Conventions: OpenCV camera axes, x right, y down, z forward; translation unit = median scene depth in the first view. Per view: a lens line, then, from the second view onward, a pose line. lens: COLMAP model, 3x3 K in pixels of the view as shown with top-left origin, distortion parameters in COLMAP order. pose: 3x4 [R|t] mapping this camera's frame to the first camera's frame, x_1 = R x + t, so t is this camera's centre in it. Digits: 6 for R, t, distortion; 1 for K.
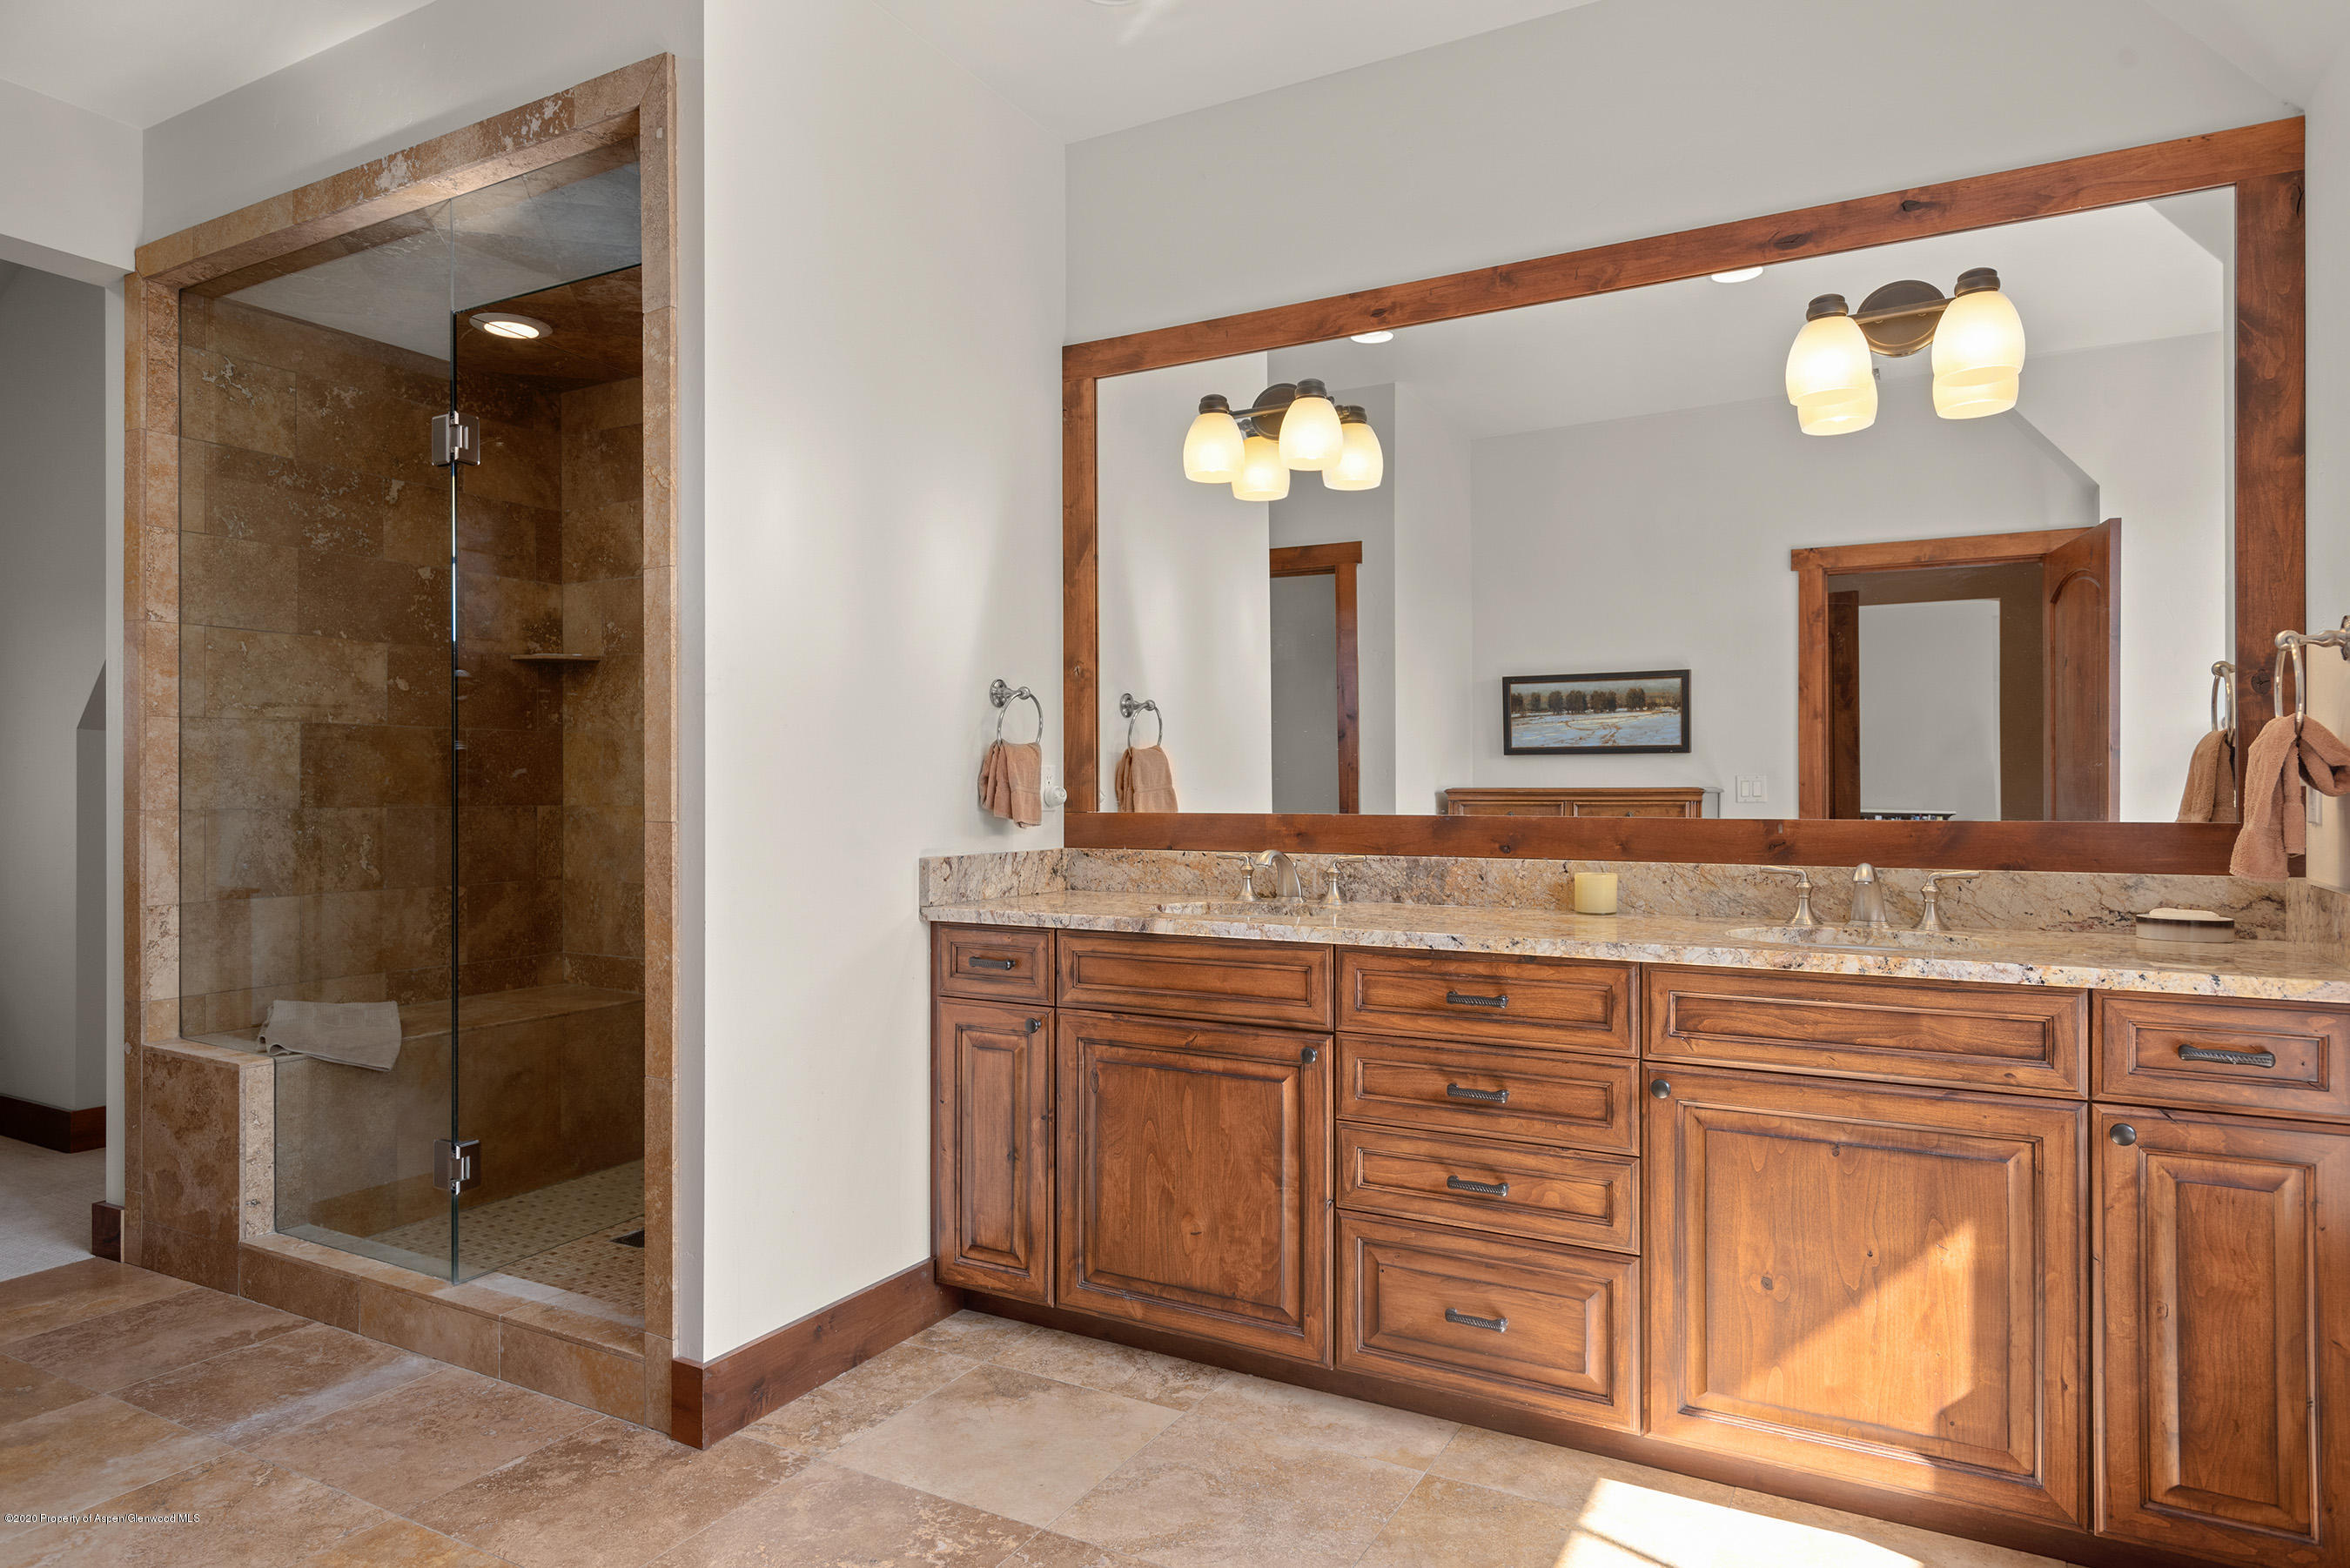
lens RADIAL K [[1396.2, 0, 1166.4], [0, 1396.2, 784.7], [0, 0, 1]] dist [0.007360, 0.000092]
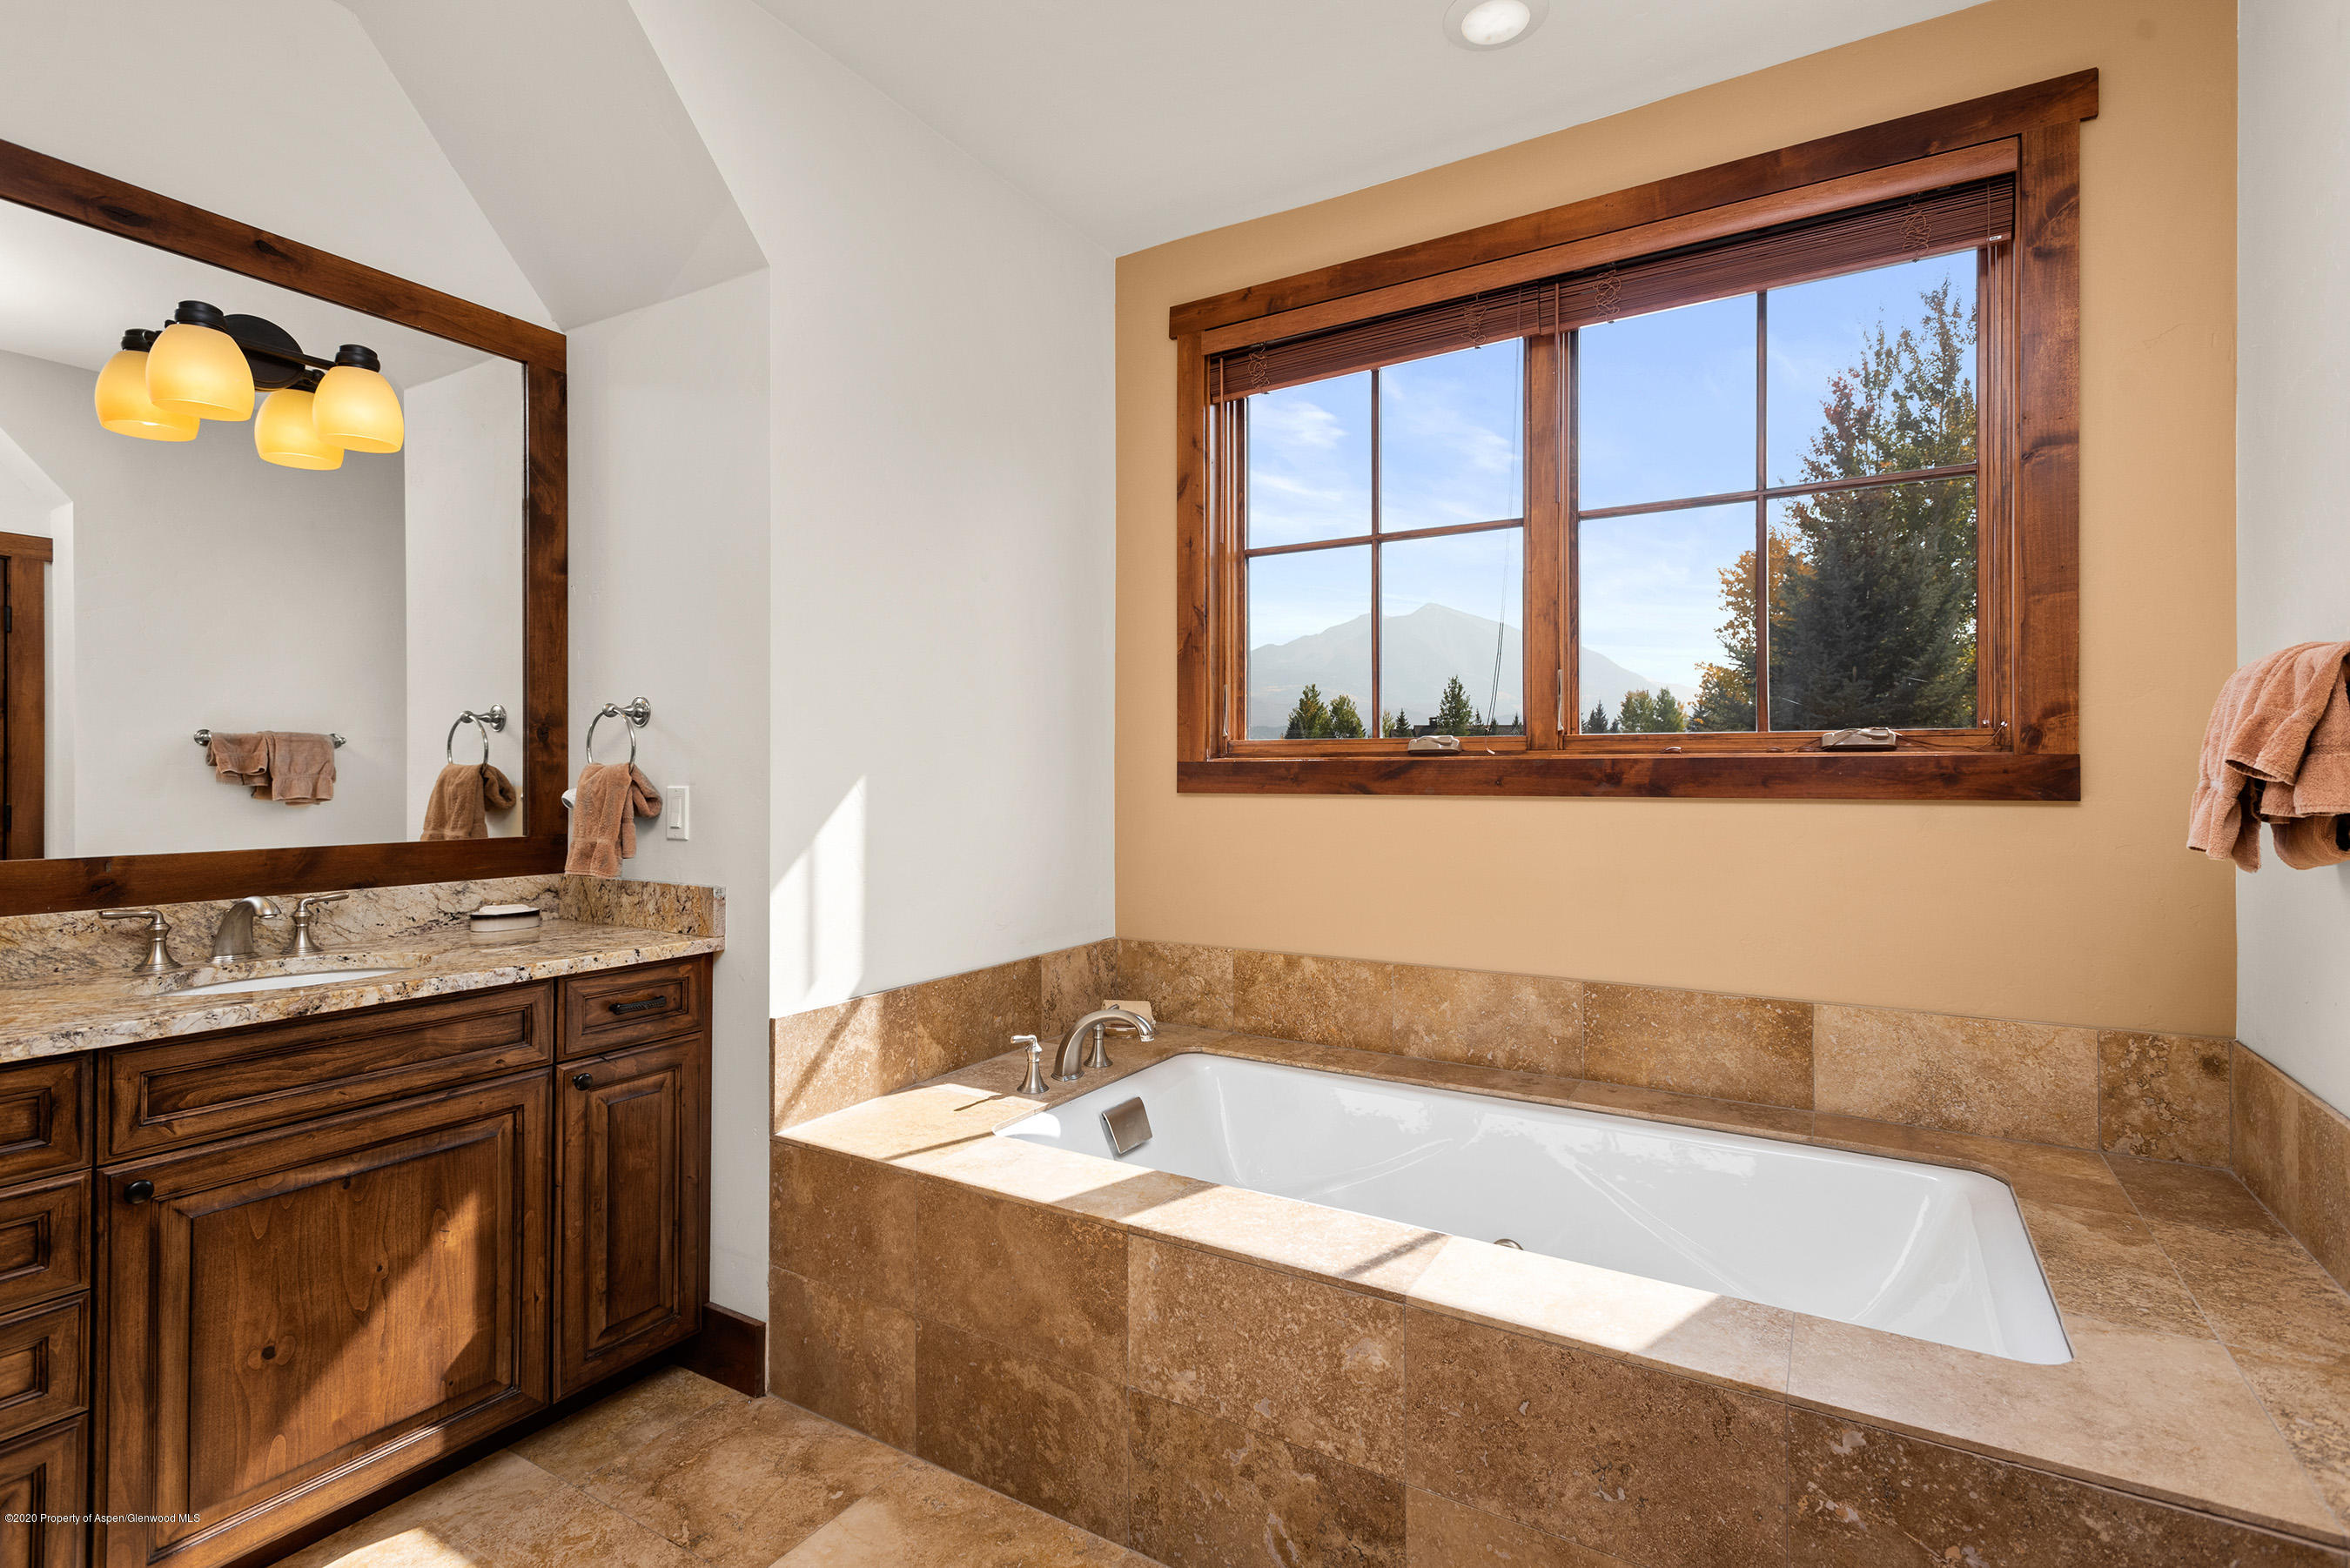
lens RADIAL K [[1108.0, 0, 1173.1], [0, 1108.0, 769.9], [0, 0, 1]] dist [-0.000199, 0.001327]
pose [[0.032712, 0.005403, 0.999450, -0.303398], [-0.000564, 0.999985, -0.005388, -0.033840], [-0.999465, -0.000388, 0.032715, 0.368203]]
